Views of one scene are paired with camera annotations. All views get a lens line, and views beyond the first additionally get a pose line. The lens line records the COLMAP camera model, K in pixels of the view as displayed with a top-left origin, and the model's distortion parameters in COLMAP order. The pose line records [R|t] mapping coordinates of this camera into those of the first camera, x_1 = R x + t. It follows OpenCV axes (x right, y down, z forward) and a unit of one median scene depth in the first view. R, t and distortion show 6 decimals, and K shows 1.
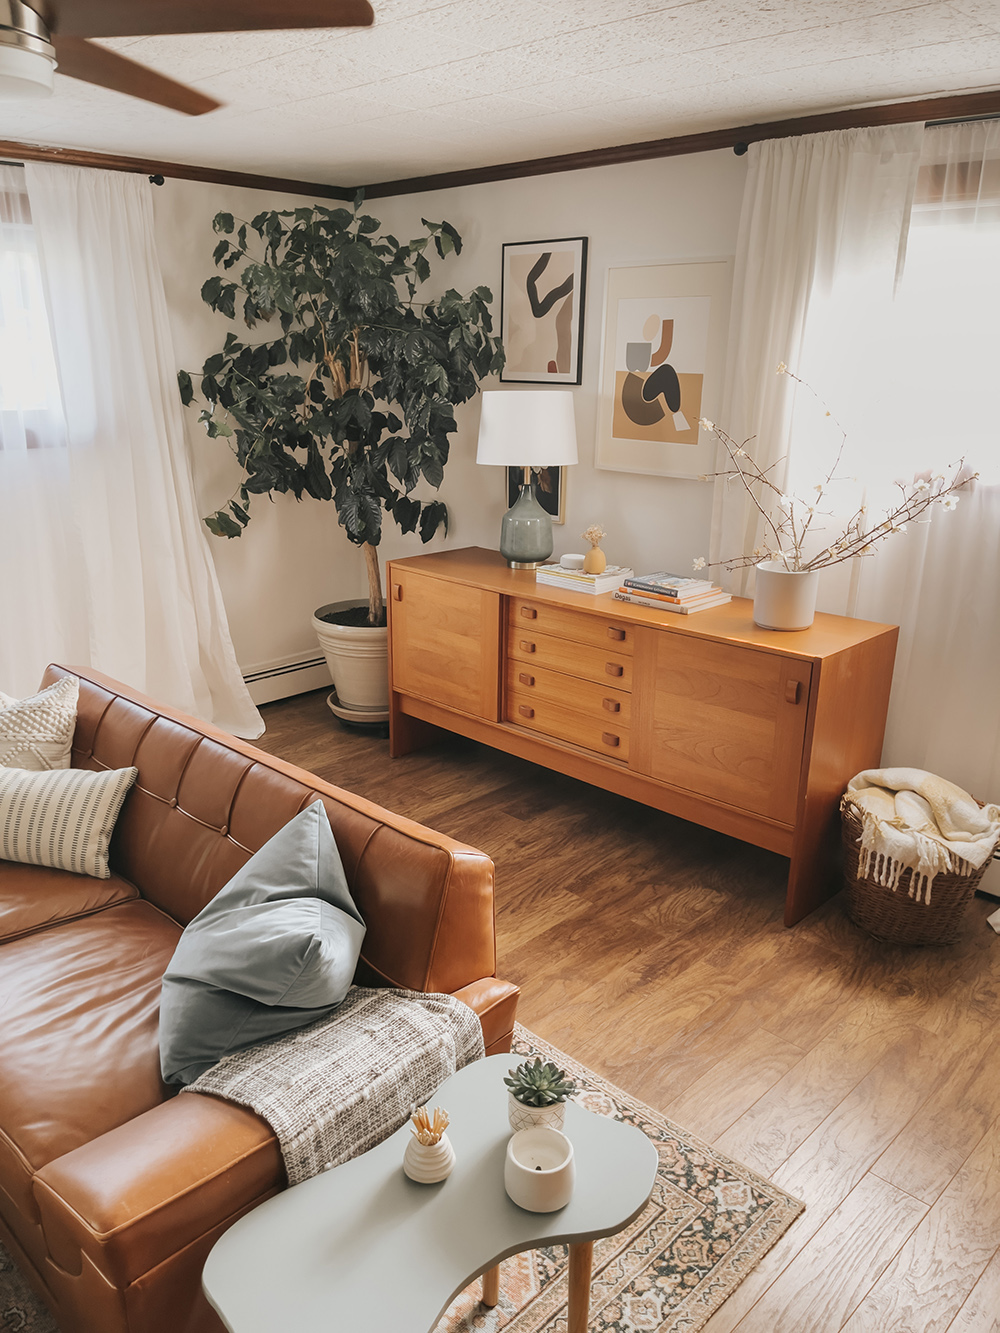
lens RADIAL K [[1014.1, 0, 500.0], [0, 1014.1, 666.5], [0, 0, 1]] dist [0.008994, -0.033683]
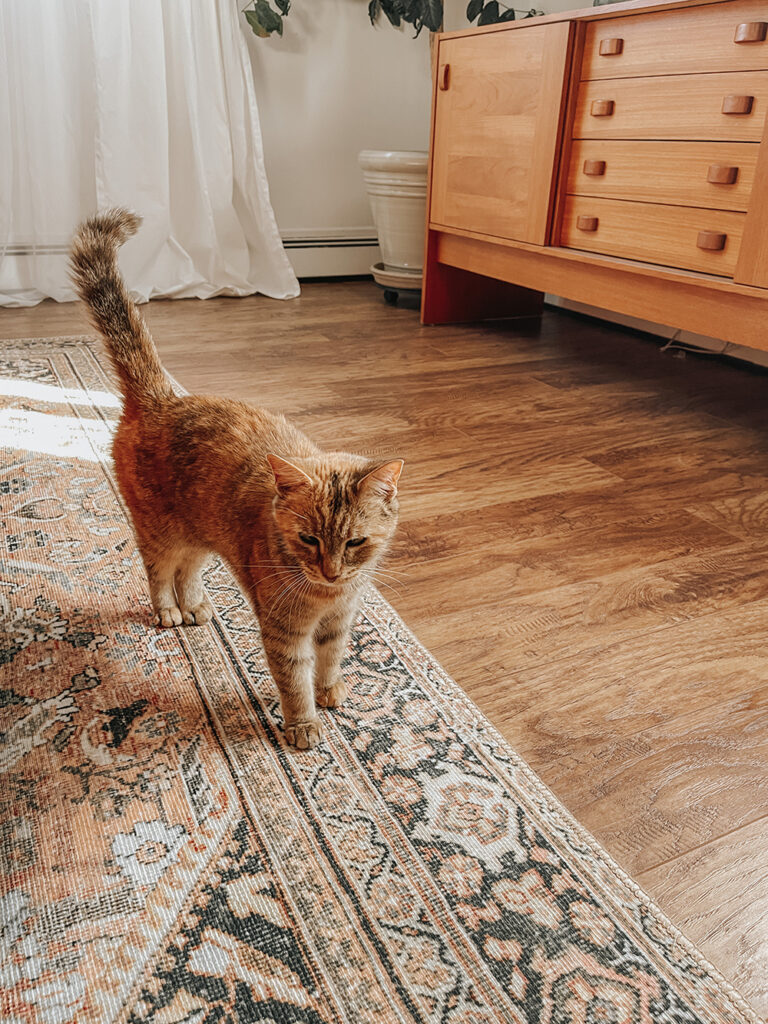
lens RADIAL K [[776.7, 0, 384.0], [0, 776.7, 512.0], [0, 0, 1]] dist [0.136141, -0.171062]
pose [[0.942201, 0.151384, -0.298897, 0.112614], [-0.110217, 0.982497, 0.150176, 0.223334], [0.316400, -0.108552, 0.942395, 0.578828]]
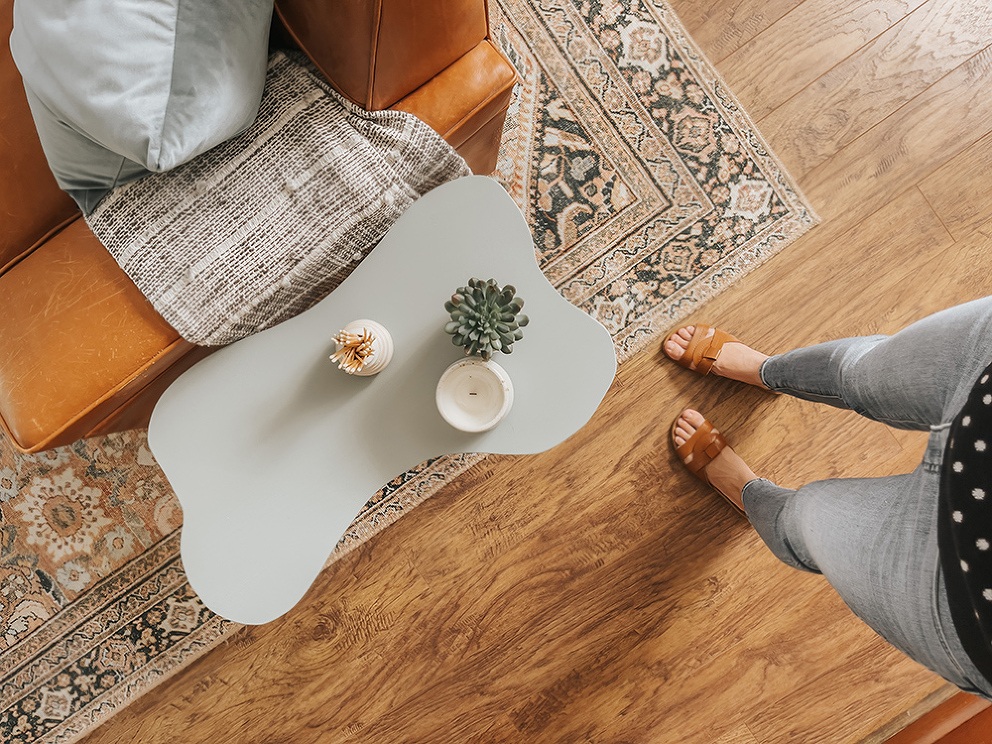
lens RADIAL K [[754.7, 0, 496.0], [0, 754.7, 372.0], [0, 0, 1]] dist [0.008994, -0.033683]
pose [[0.979977, 0.190636, -0.057467, 0.050407], [0.008989, 0.245965, 0.969237, -0.094316], [0.198906, -0.950347, 0.239326, 0.460140]]
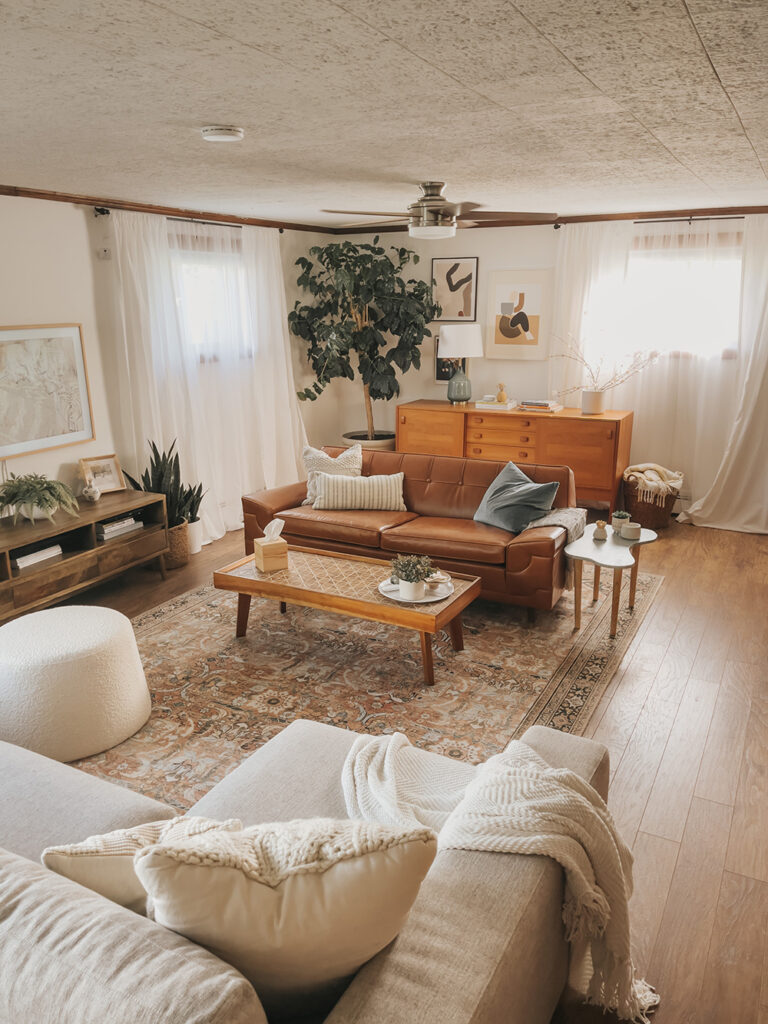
lens RADIAL K [[779.0, 0, 384.0], [0, 779.0, 512.0], [0, 0, 1]] dist [0.008994, -0.033683]
pose [[0.960286, -0.093832, 0.262768, -0.848748], [0.101522, 0.994708, -0.015814, 0.204799], [-0.259893, 0.041863, 0.964730, -0.819603]]
